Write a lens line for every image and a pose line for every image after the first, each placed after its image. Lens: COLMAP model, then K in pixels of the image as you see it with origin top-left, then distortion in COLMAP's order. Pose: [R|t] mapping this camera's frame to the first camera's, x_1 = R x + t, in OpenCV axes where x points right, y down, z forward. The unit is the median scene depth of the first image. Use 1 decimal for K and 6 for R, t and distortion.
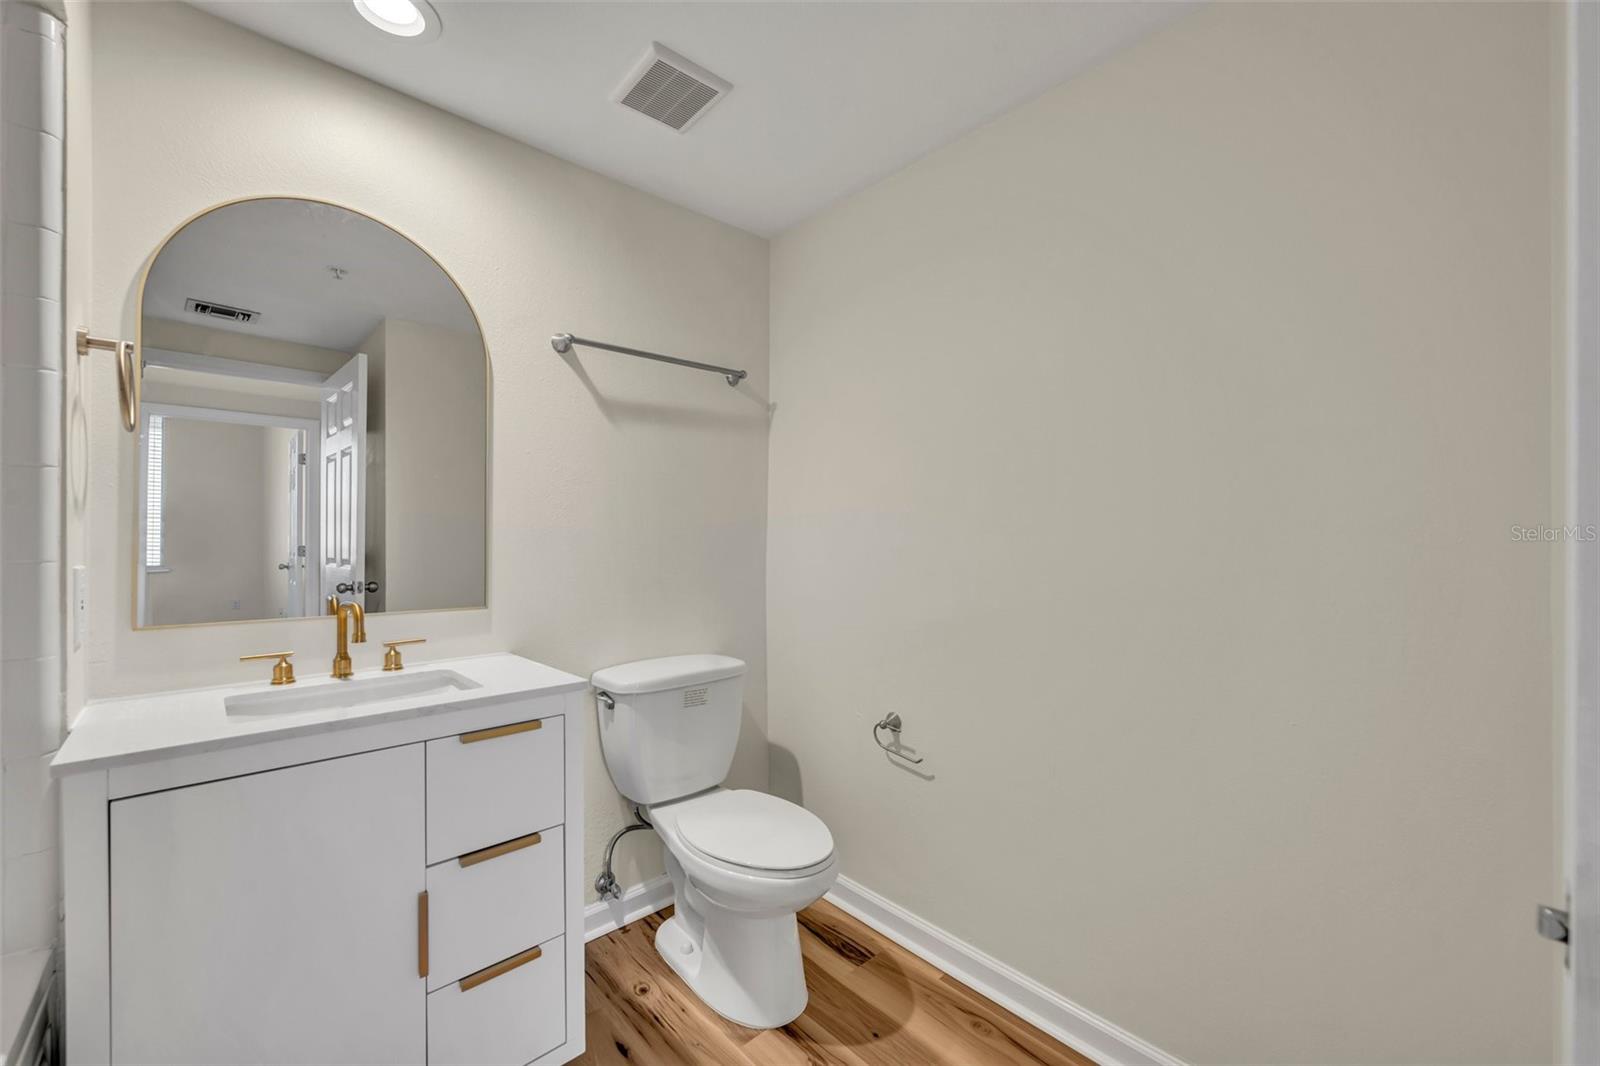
lens RADIAL K [[641.7, 0, 799.9], [0, 641.7, 537.1], [0, 0, 1]] dist [-0.003114, 0.001053]
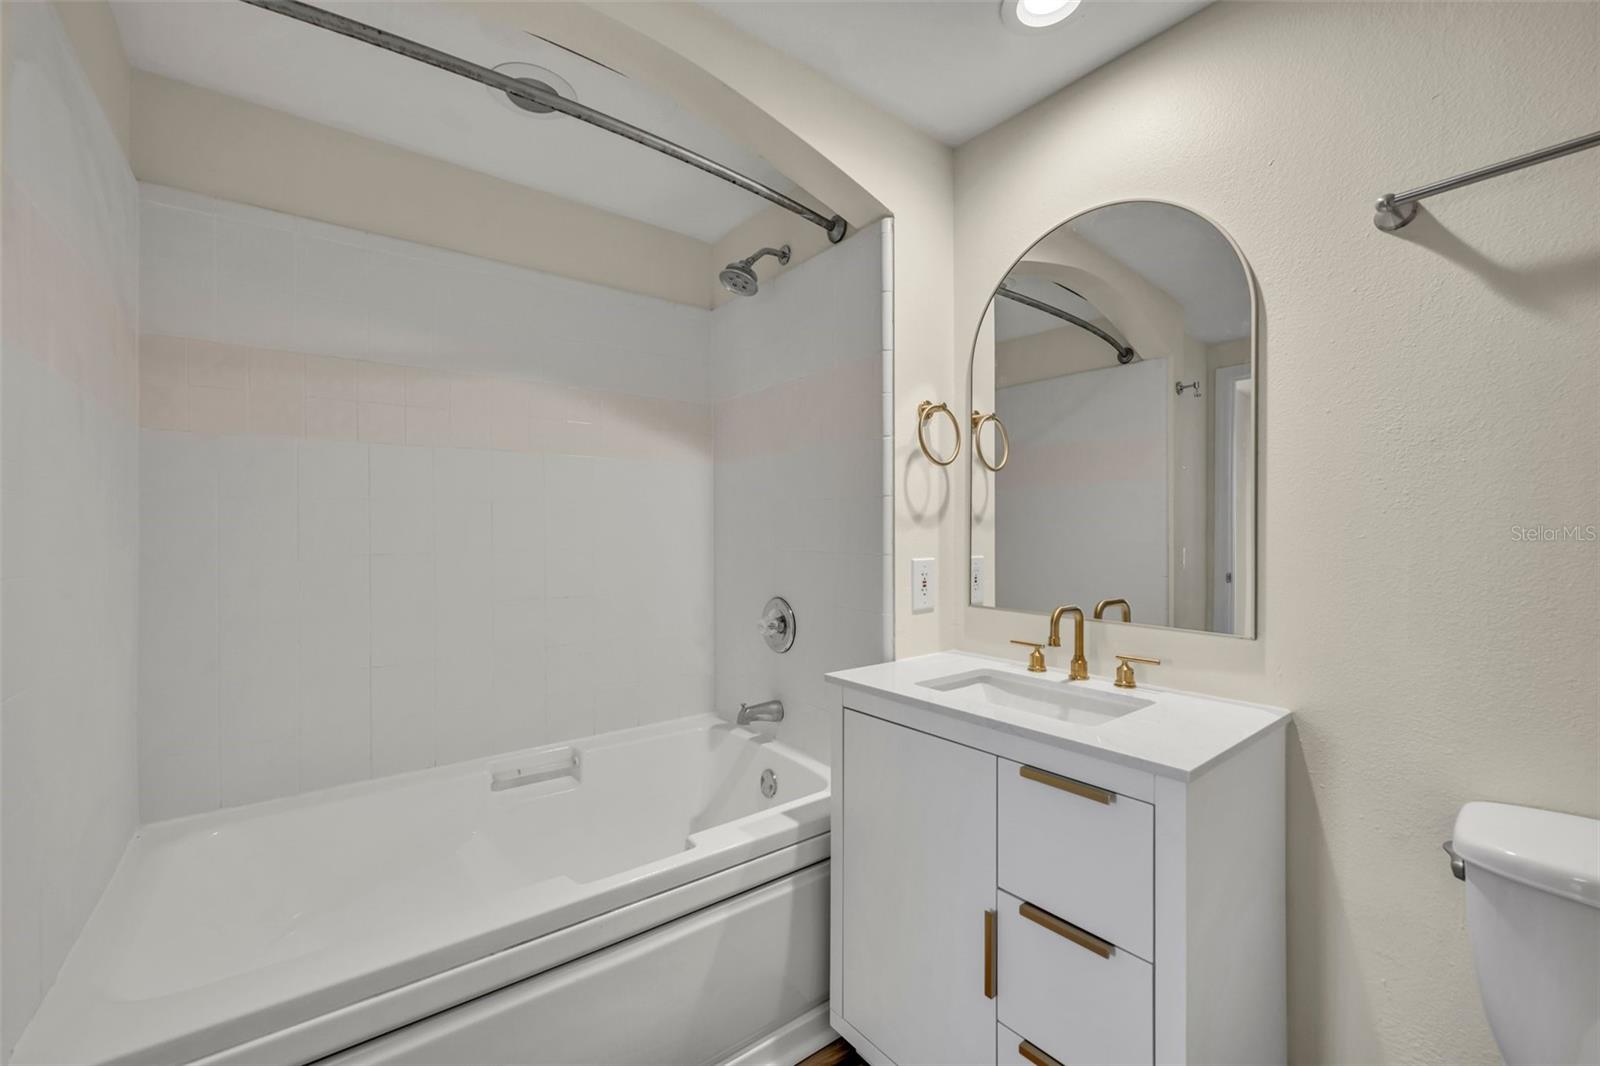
lens RADIAL K [[641.7, 0, 800.5], [0, 641.7, 530.7], [0, 0, 1]] dist [-0.003114, 0.001053]
pose [[-0.081500, 0.000717, -0.996673, 0.342281], [0.000822, 0.999999, 0.000652, -0.017591], [0.996673, -0.000766, -0.081500, 0.675902]]
